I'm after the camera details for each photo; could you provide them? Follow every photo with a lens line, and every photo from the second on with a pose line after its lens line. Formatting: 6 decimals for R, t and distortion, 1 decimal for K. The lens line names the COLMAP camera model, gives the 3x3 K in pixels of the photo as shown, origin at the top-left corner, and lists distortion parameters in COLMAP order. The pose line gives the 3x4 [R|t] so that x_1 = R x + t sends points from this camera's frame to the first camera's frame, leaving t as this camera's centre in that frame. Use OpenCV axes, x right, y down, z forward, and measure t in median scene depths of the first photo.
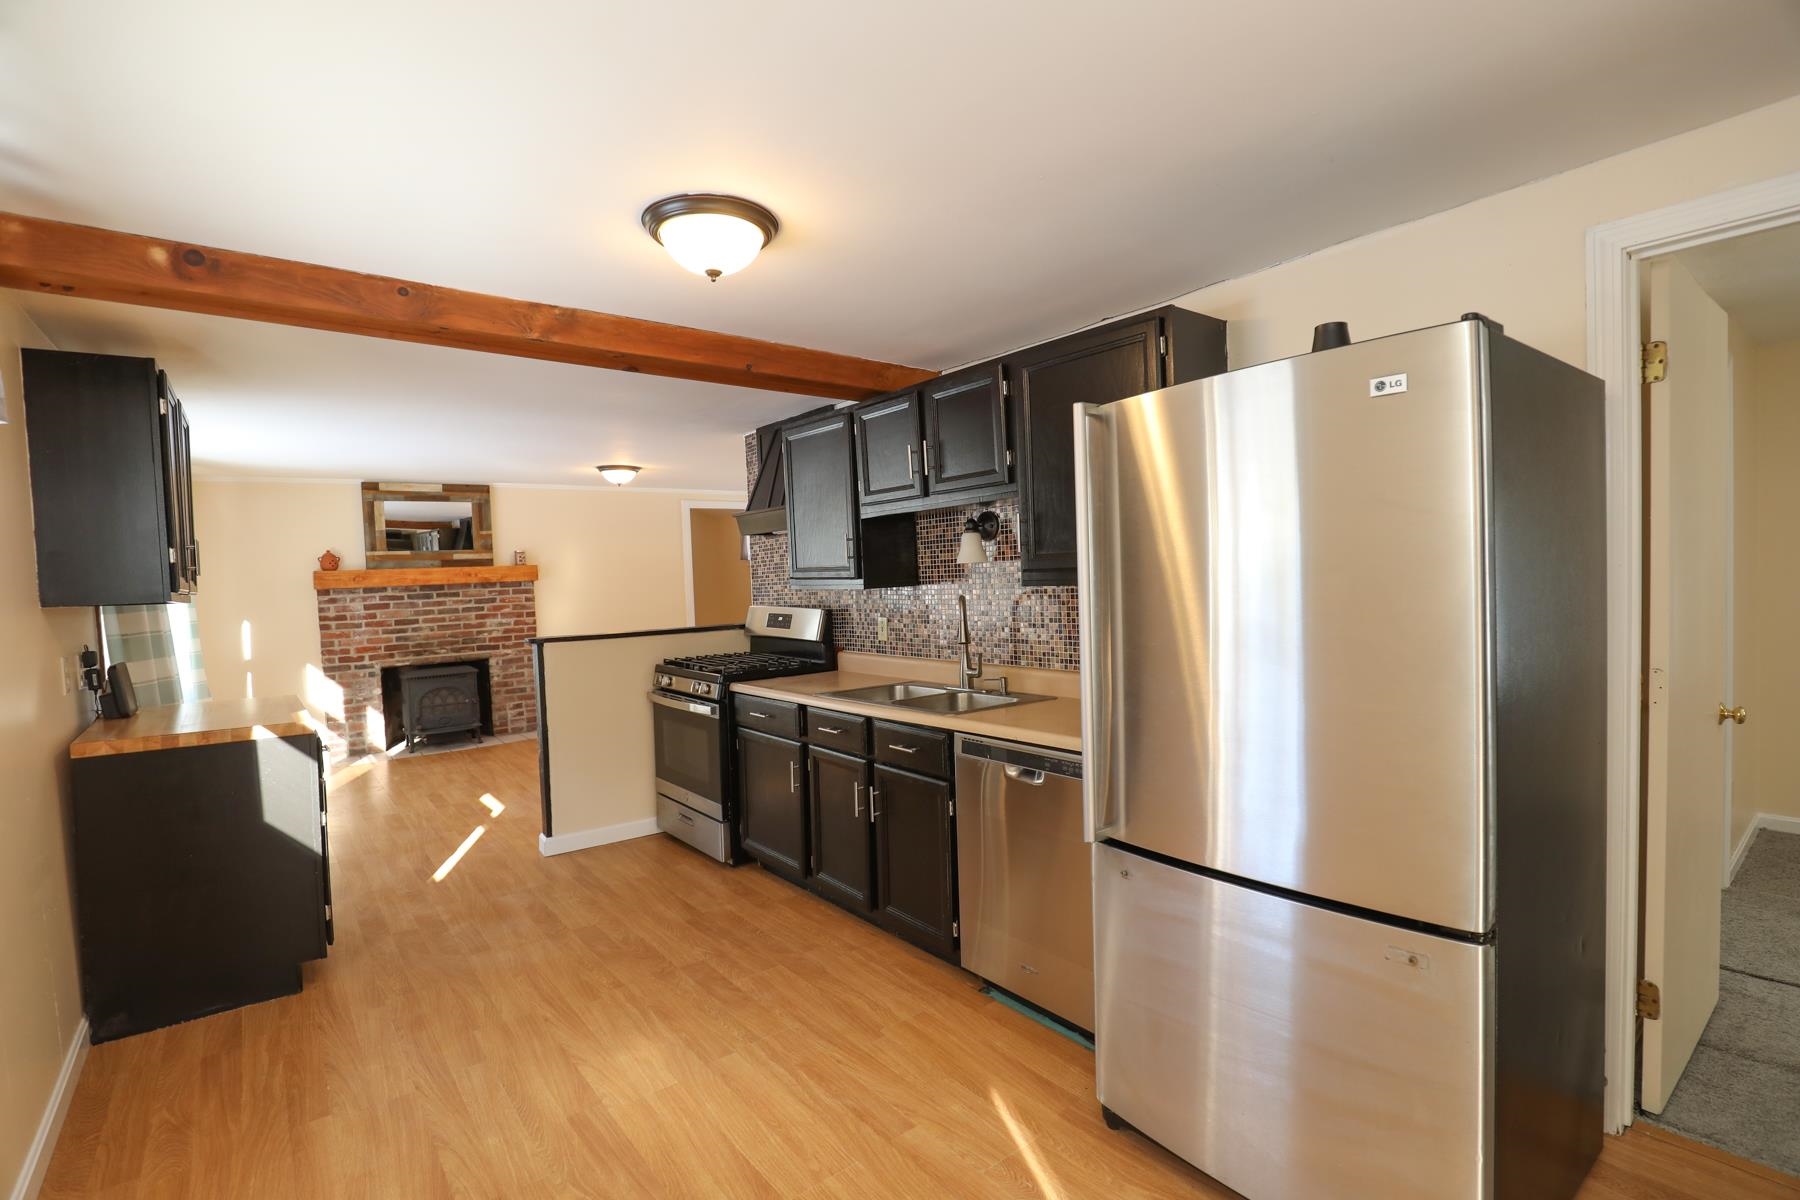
lens RADIAL K [[849.0, 0, 894.2], [0, 849.0, 600.1], [0, 0, 1]] dist [-0.036920, 0.006339]
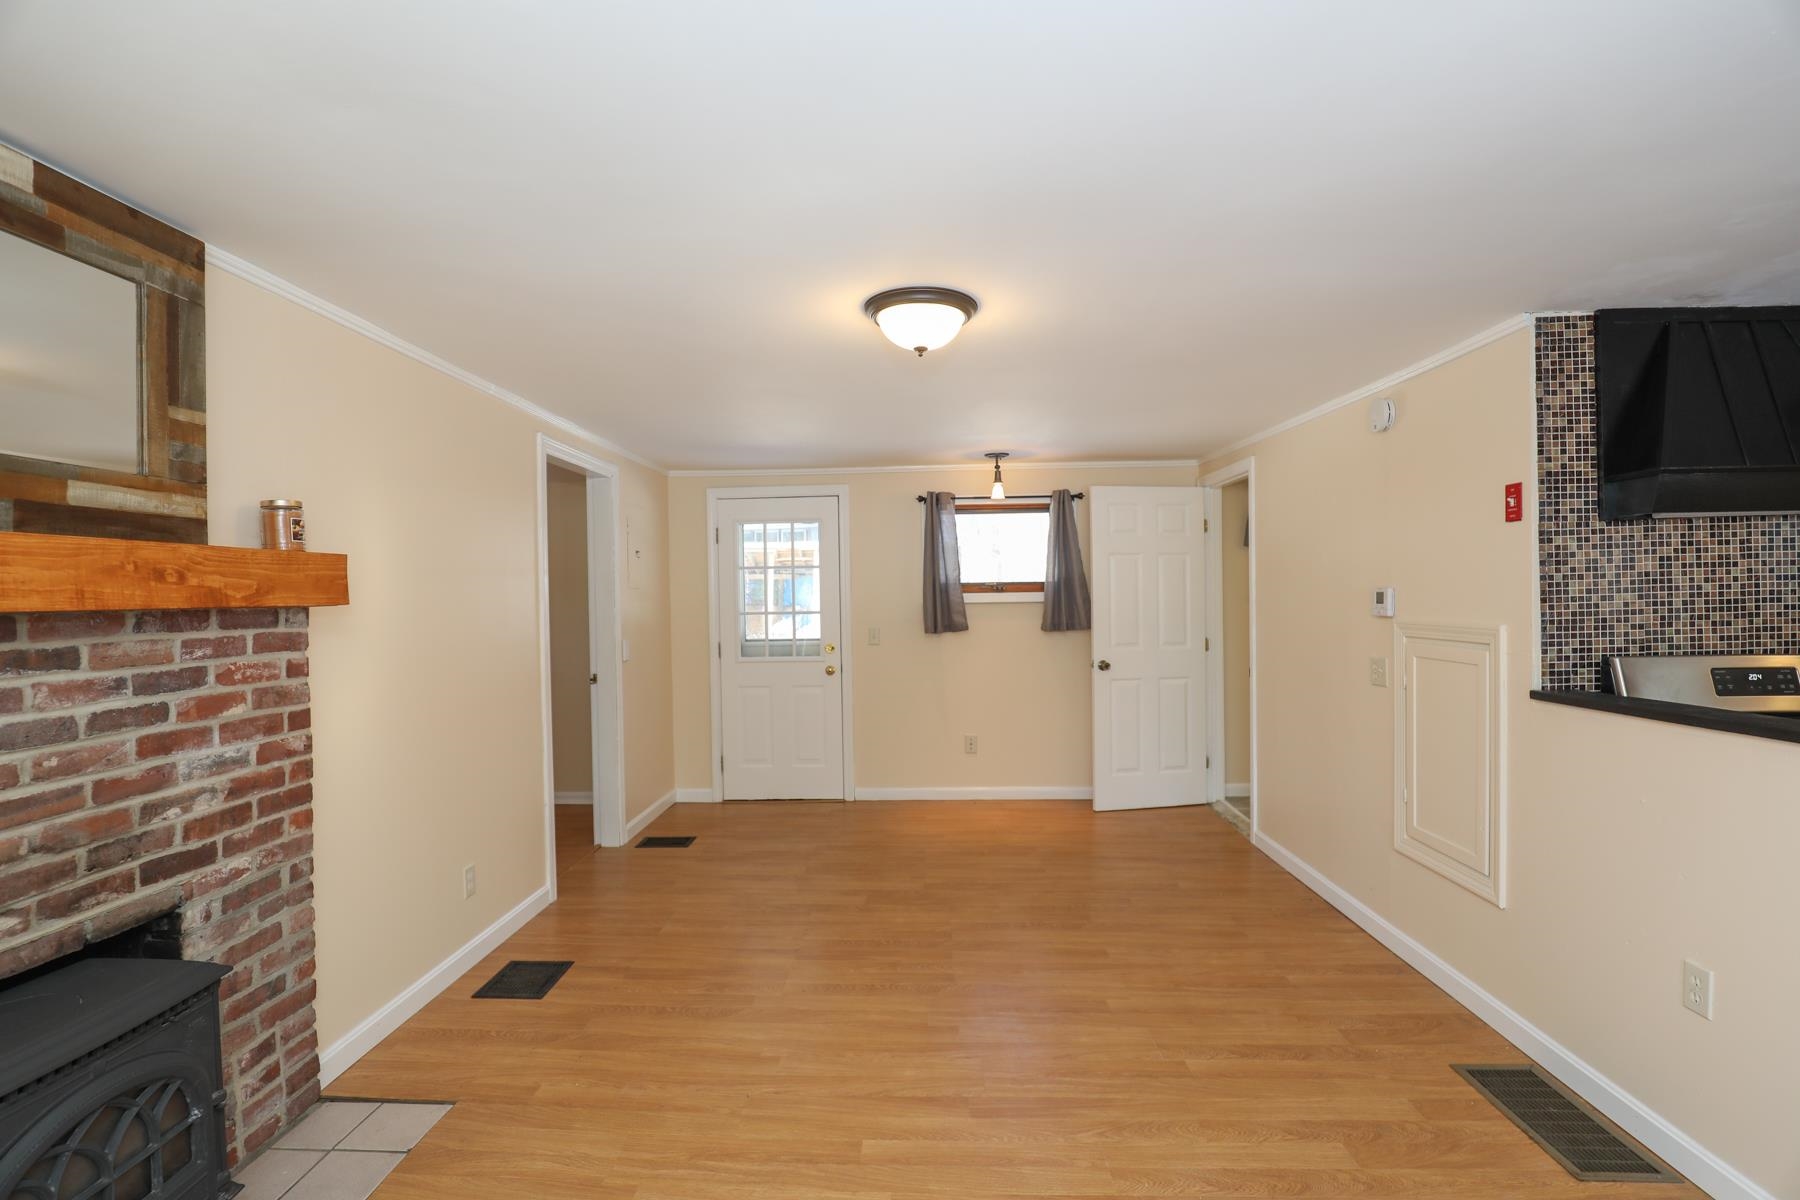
lens RADIAL K [[849.0, 0, 902.6], [0, 849.0, 605.5], [0, 0, 1]] dist [-0.036920, 0.006339]
pose [[0.641266, 0.018101, 0.767105, -0.533402], [0.019327, 0.999024, -0.039729, -0.007674], [-0.767075, 0.040303, 0.640290, 0.665548]]
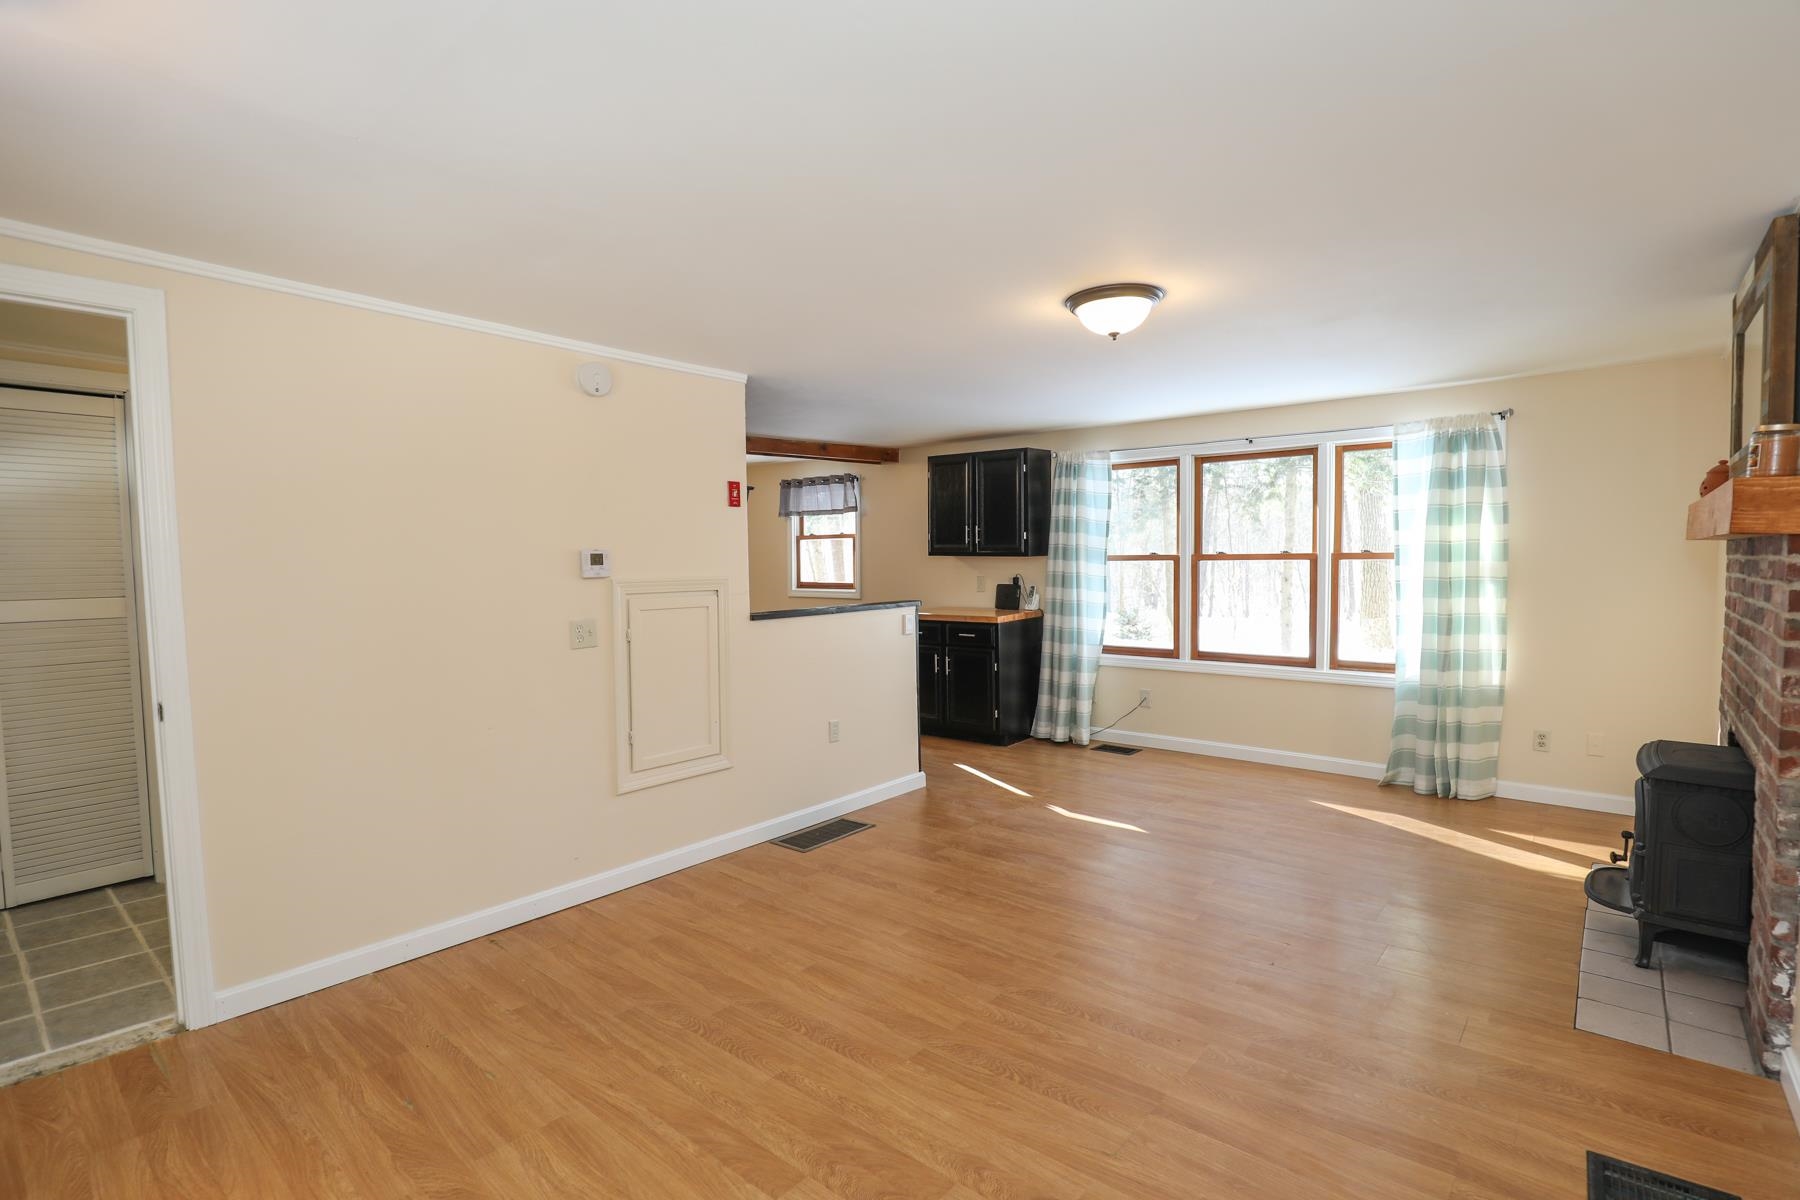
lens RADIAL K [[849.0, 0, 900.9], [0, 849.0, 613.5], [0, 0, 1]] dist [-0.036920, 0.006339]
pose [[-0.978049, 0.060344, -0.199445, -0.115184], [0.039370, 0.993425, 0.107506, -0.036552], [0.204621, 0.097294, -0.973994, 1.211603]]
